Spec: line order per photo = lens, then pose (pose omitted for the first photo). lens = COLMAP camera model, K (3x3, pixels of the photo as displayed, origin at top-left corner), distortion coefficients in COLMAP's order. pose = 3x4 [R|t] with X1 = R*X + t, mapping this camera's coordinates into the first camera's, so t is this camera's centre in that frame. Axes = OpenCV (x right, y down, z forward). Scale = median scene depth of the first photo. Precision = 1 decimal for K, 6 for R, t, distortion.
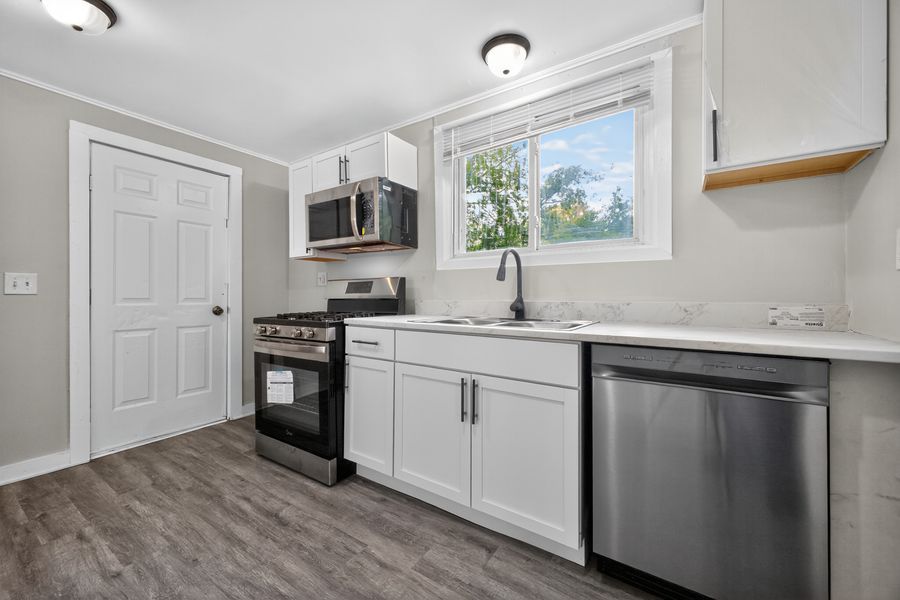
lens RADIAL K [[355.9, 0, 450.4], [0, 355.9, 295.9], [0, 0, 1]] dist [0.012630, 0.000151]
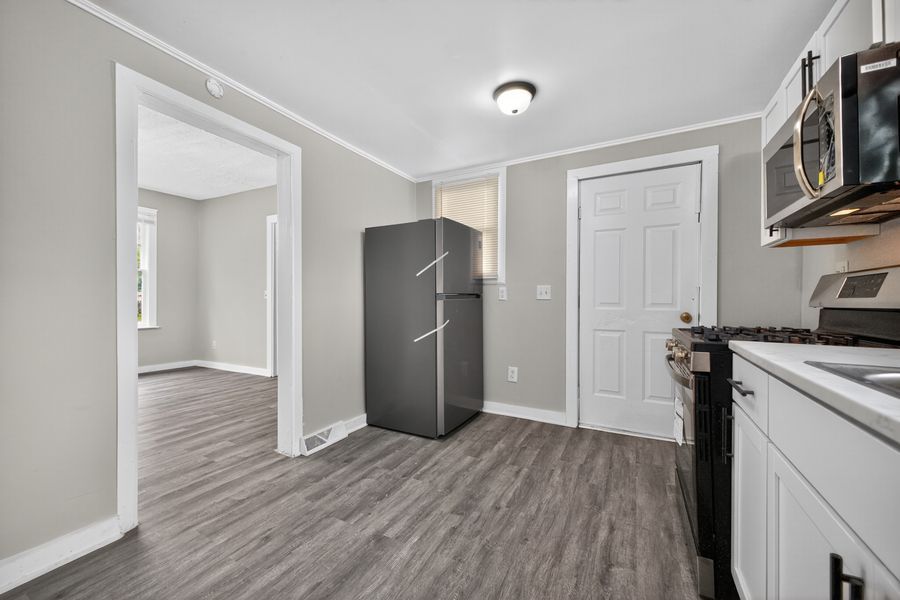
lens RADIAL K [[355.9, 0, 451.3], [0, 355.9, 300.3], [0, 0, 1]] dist [0.012630, 0.000151]
pose [[0.100448, 0.004321, -0.994933, 0.253321], [-0.002101, 0.999989, 0.004131, -0.006184], [0.994940, 0.001676, 0.100456, 0.457044]]
